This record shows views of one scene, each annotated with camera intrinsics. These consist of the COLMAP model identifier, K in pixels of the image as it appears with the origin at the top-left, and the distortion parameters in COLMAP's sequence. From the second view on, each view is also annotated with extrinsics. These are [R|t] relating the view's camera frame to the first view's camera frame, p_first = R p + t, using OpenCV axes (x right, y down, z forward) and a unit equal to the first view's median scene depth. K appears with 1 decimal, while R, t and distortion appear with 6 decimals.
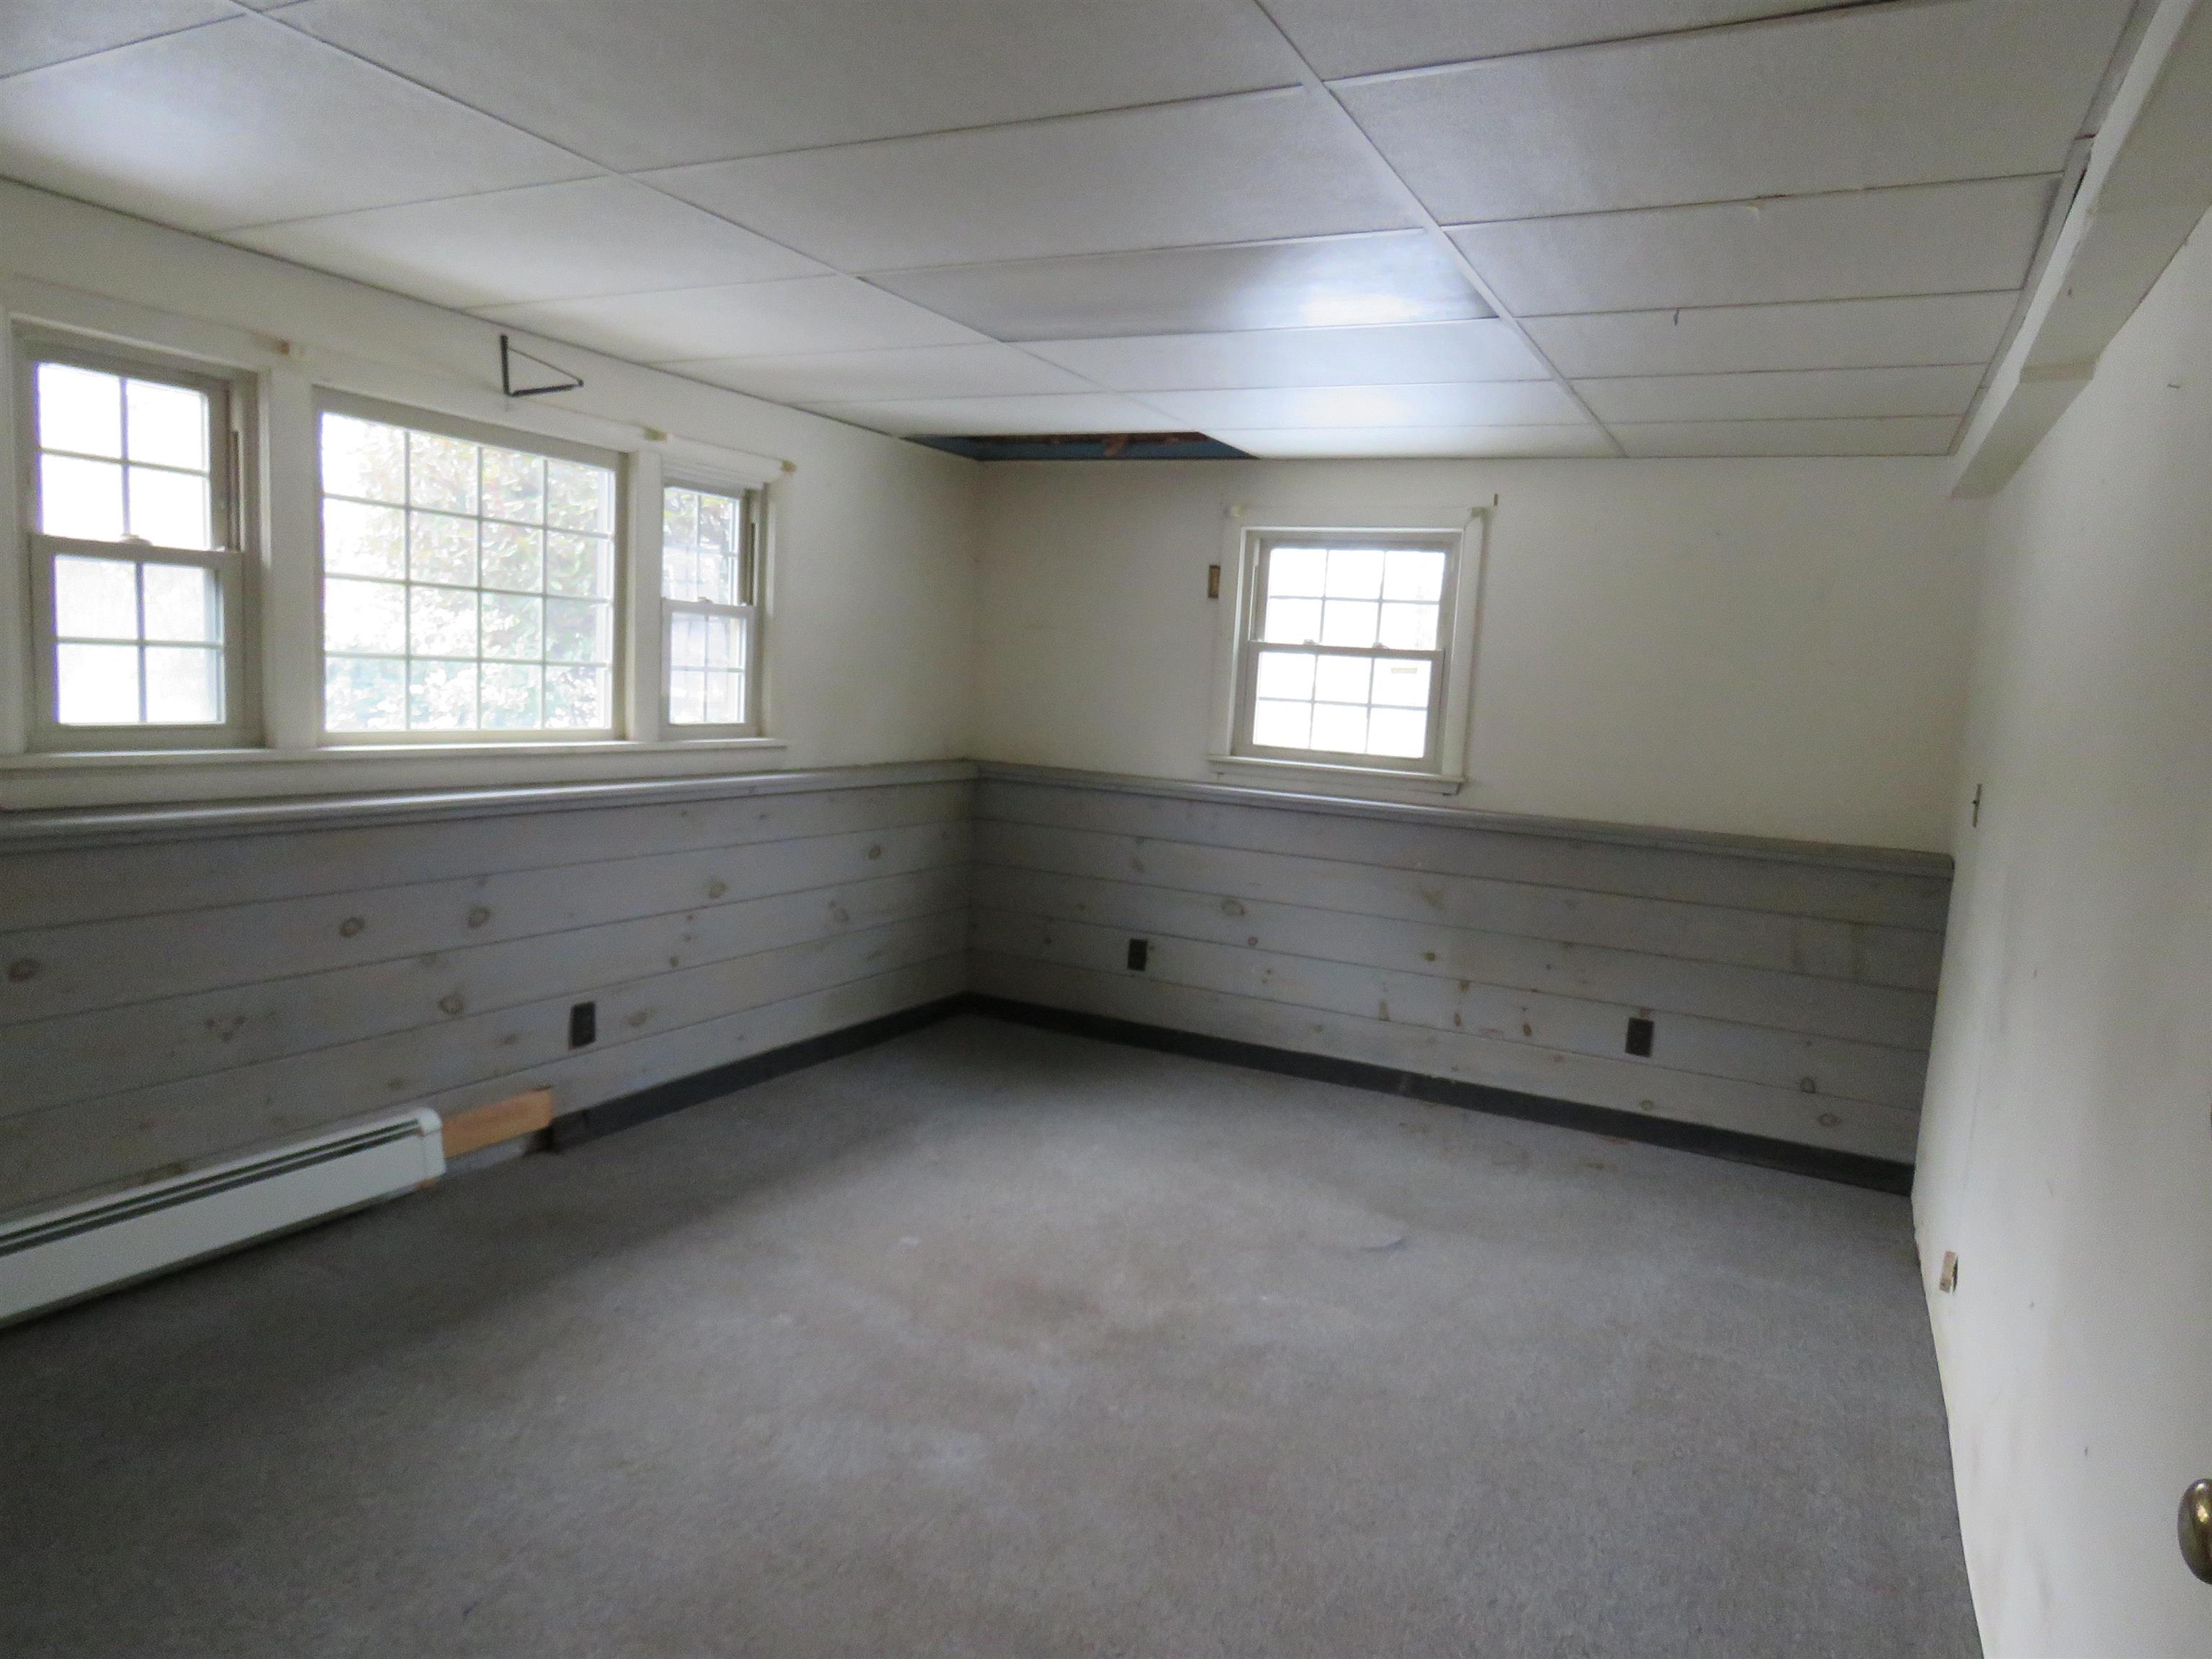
lens RADIAL K [[1418.5, 0, 1106.0], [0, 1418.5, 829.5], [0, 0, 1]] dist [-0.000983, 0.003768]
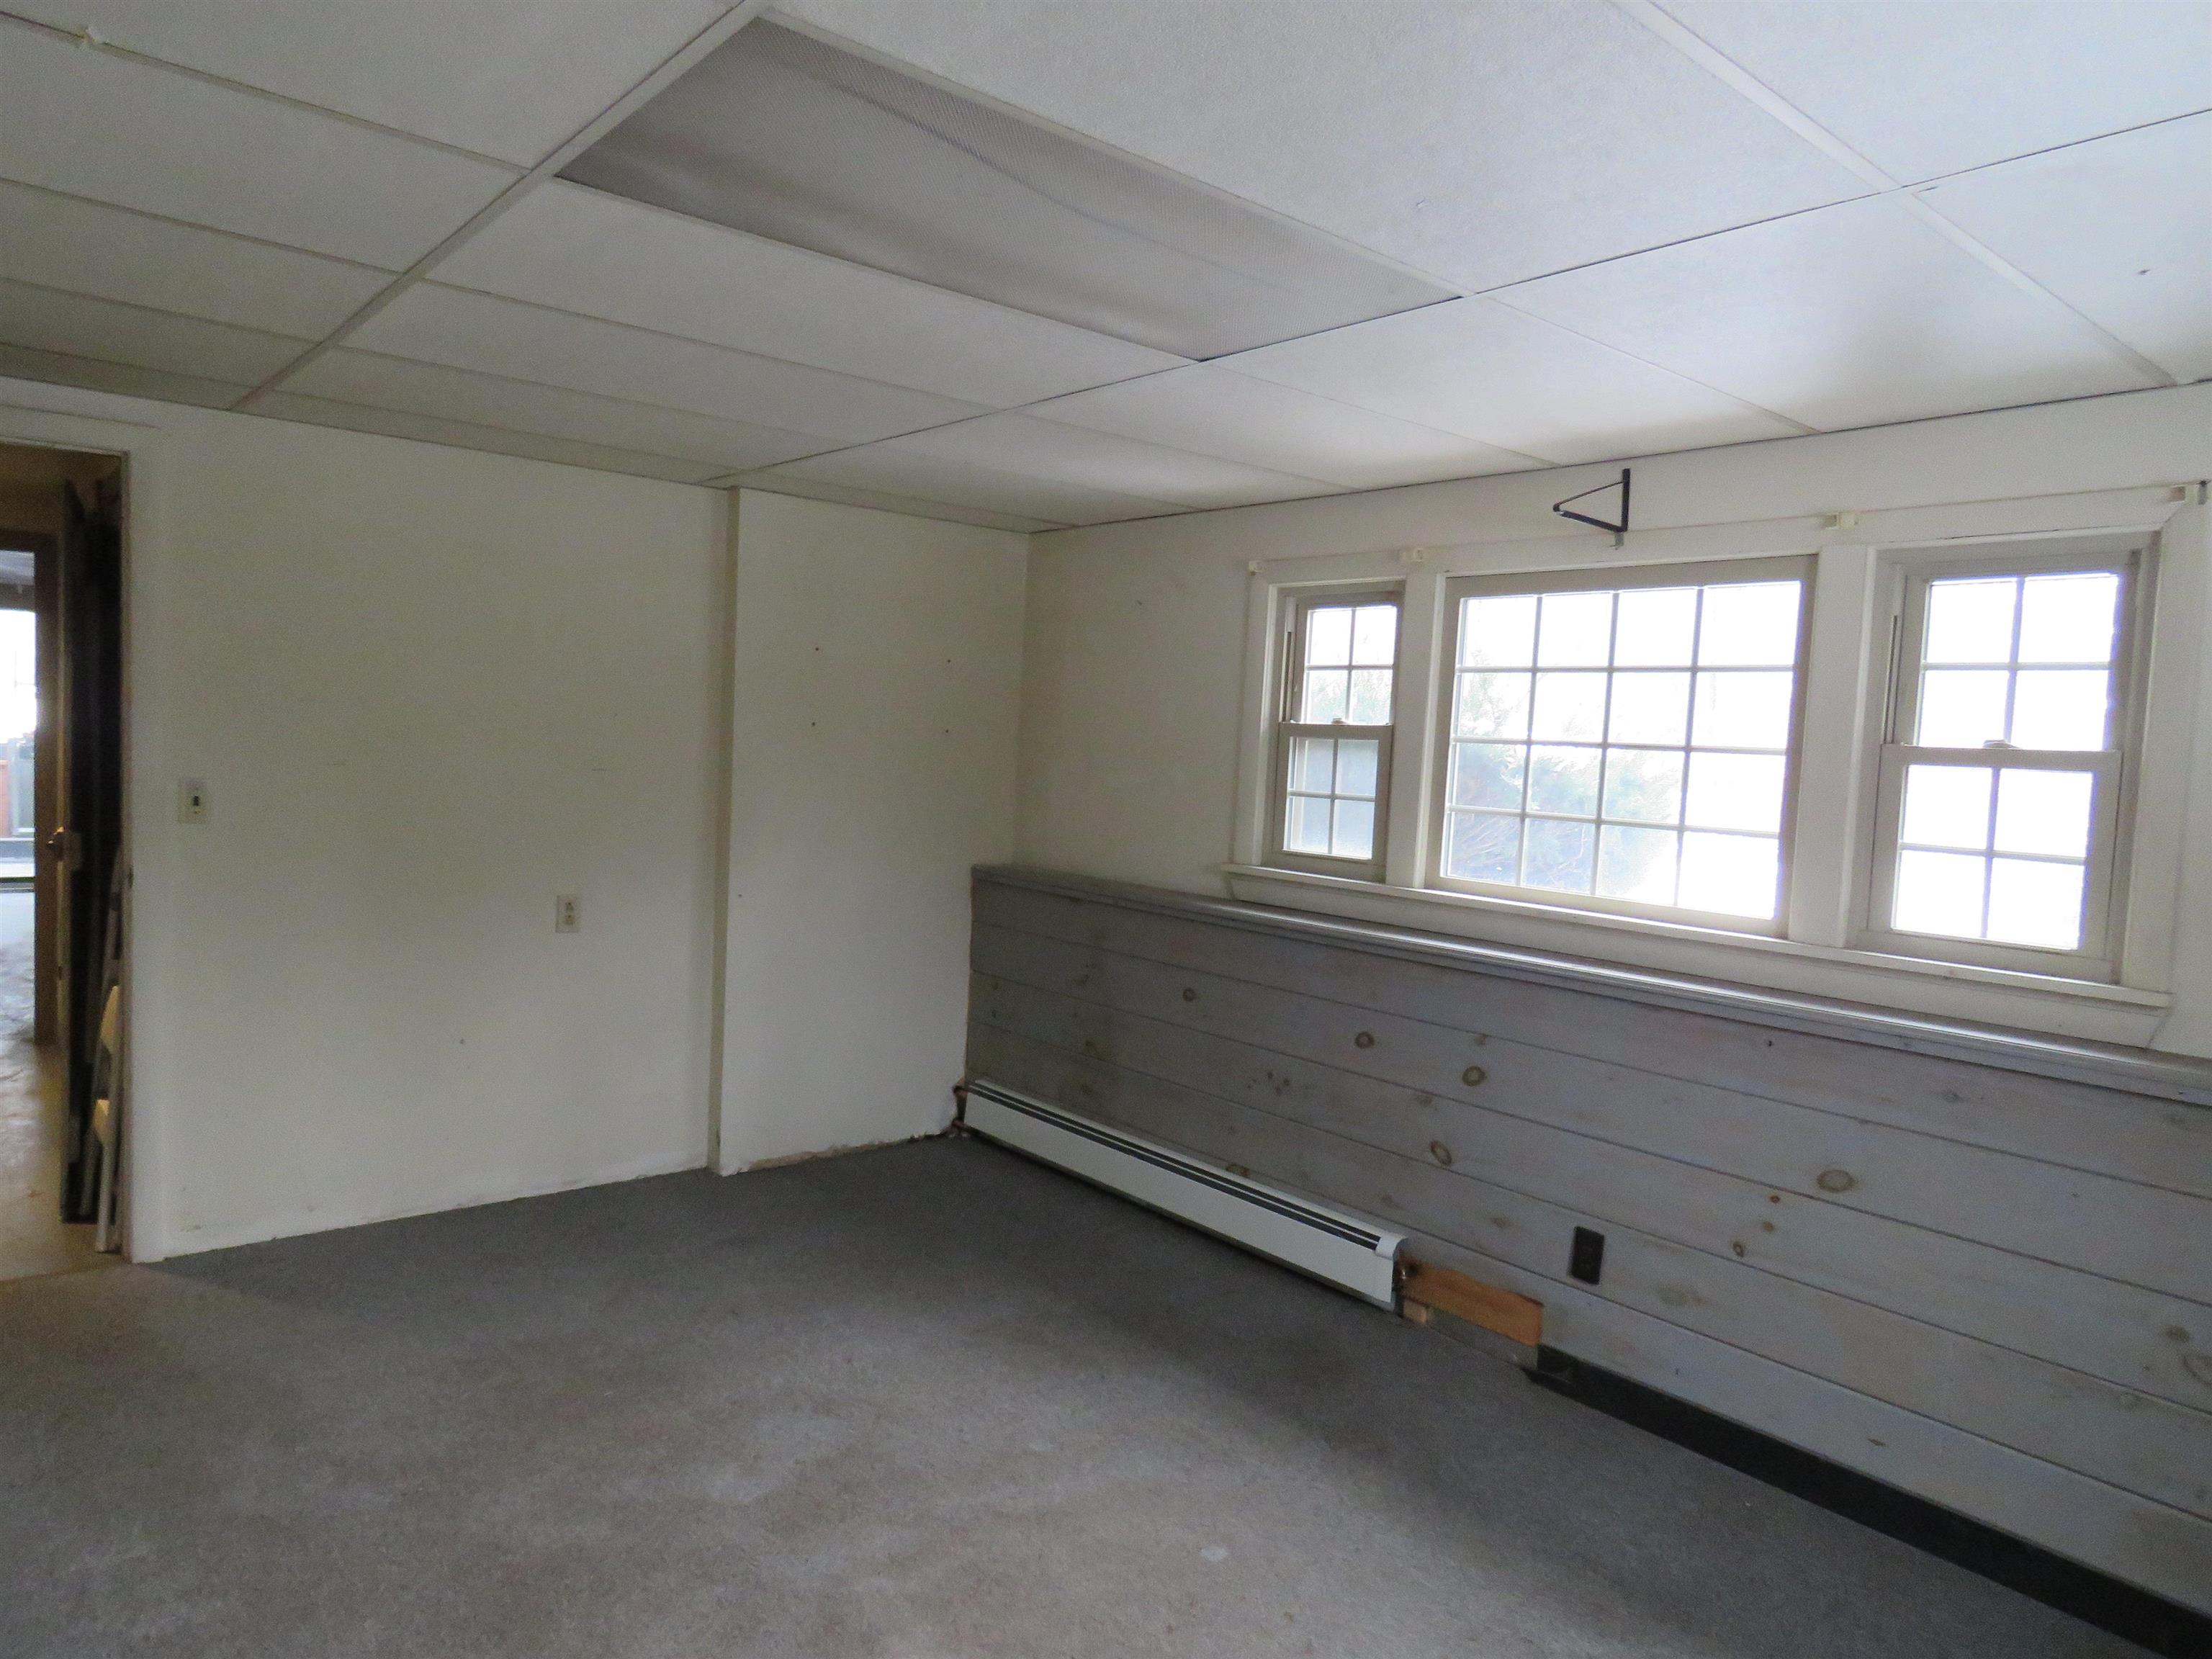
lens RADIAL K [[1377.6, 0, 1112.3], [0, 1377.6, 882.9], [0, 0, 1]] dist [0.001497, 0.001362]
pose [[-0.356566, -0.001317, -0.934269, 0.517653], [-0.192244, 0.978703, 0.071990, -0.086250], [0.914277, 0.205277, -0.349225, 1.053483]]
